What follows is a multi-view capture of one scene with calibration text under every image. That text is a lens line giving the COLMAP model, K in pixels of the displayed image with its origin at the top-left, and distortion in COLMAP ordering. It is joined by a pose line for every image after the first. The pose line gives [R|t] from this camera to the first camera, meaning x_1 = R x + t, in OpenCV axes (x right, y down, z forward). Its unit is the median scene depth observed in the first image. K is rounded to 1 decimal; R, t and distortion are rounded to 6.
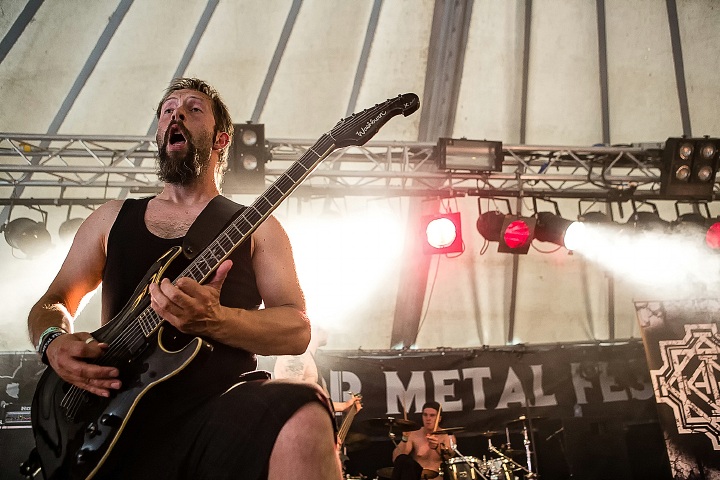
lens RADIAL K [[556.1, 0, 396.4], [0, 556.1, 256.0], [0, 0, 1]] dist [0.002172, 0.011109]
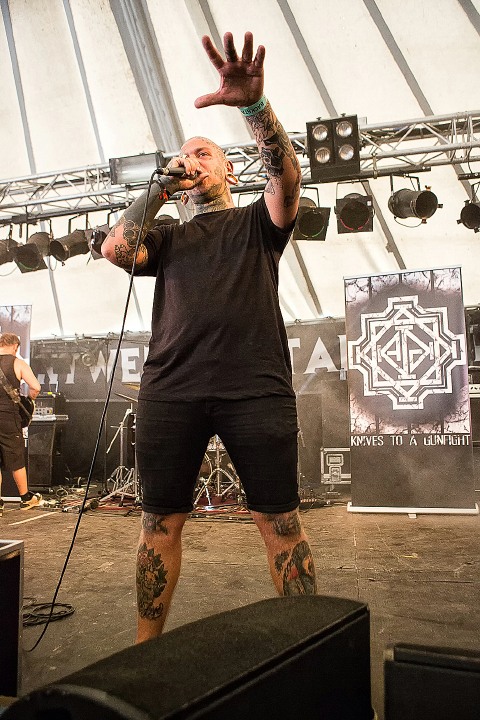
lens RADIAL K [[491.6, 0, 252.8], [0, 491.6, 364.6], [0, 0, 1]] dist [-0.103784, 0.061921]
pose [[0.950373, -0.018462, -0.310565, 0.581774], [0.098510, 0.964732, 0.244105, -0.006813], [0.295105, -0.262584, 0.918674, 0.035962]]
